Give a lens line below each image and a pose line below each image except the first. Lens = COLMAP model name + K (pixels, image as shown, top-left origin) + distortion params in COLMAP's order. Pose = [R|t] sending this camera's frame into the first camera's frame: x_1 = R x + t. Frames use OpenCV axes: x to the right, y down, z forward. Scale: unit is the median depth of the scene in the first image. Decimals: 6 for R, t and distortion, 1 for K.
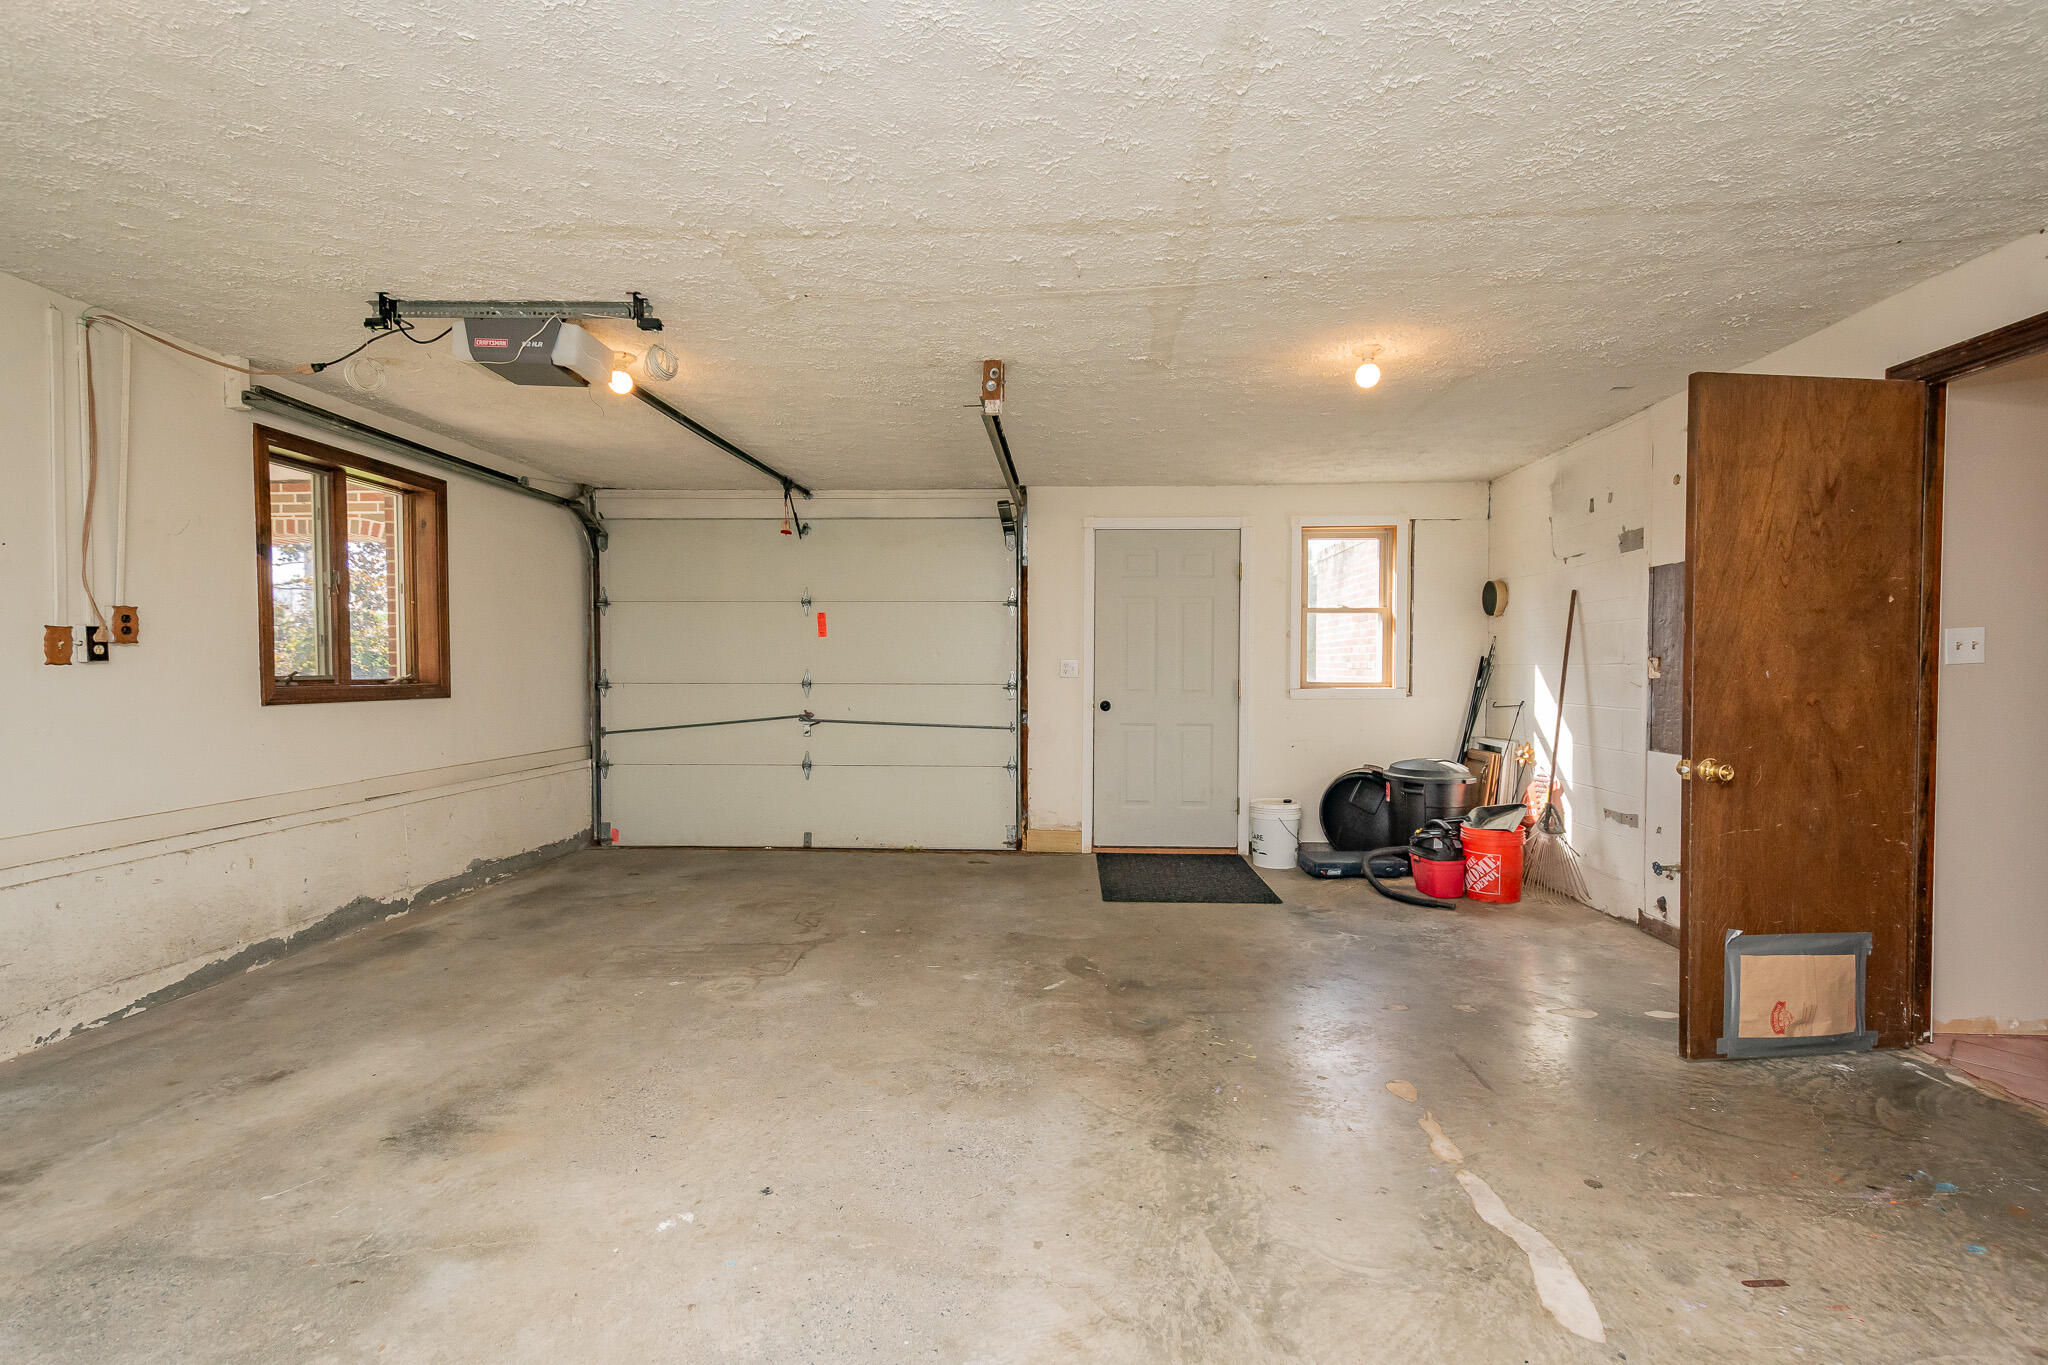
lens RADIAL K [[962.1, 0, 1030.2], [0, 962.1, 690.0], [0, 0, 1]] dist [0.023320, -0.007704]
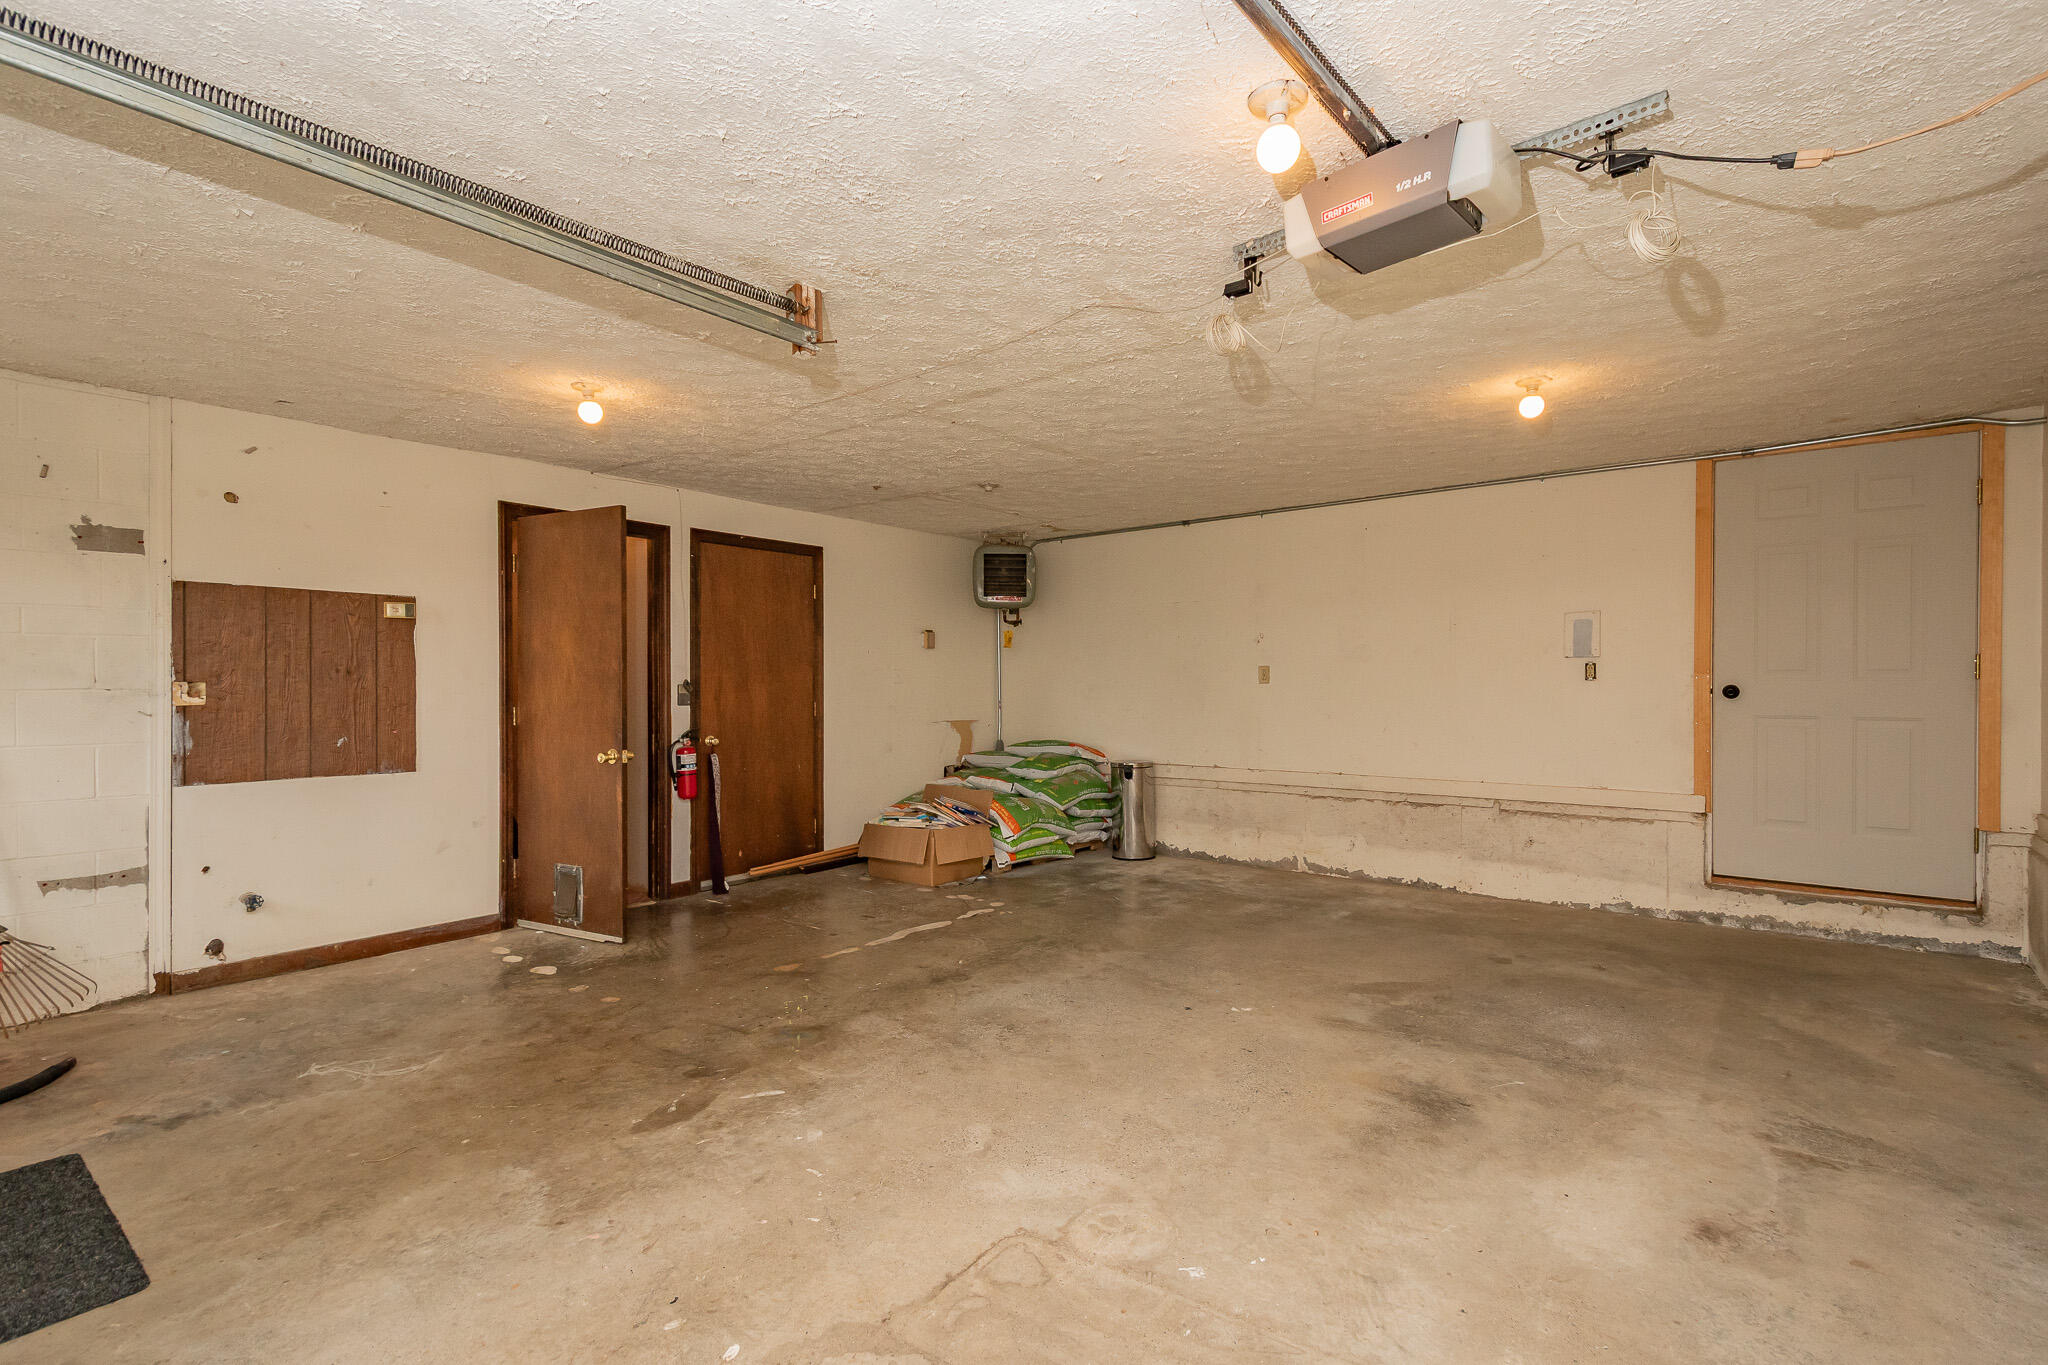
lens RADIAL K [[962.1, 0, 1030.2], [0, 962.1, 690.0], [0, 0, 1]] dist [0.023320, -0.007704]
pose [[-0.809862, -0.001349, 0.586619, -0.636706], [0.015383, 0.999605, 0.023537, -0.044033], [-0.586419, 0.028086, -0.809521, 1.546218]]
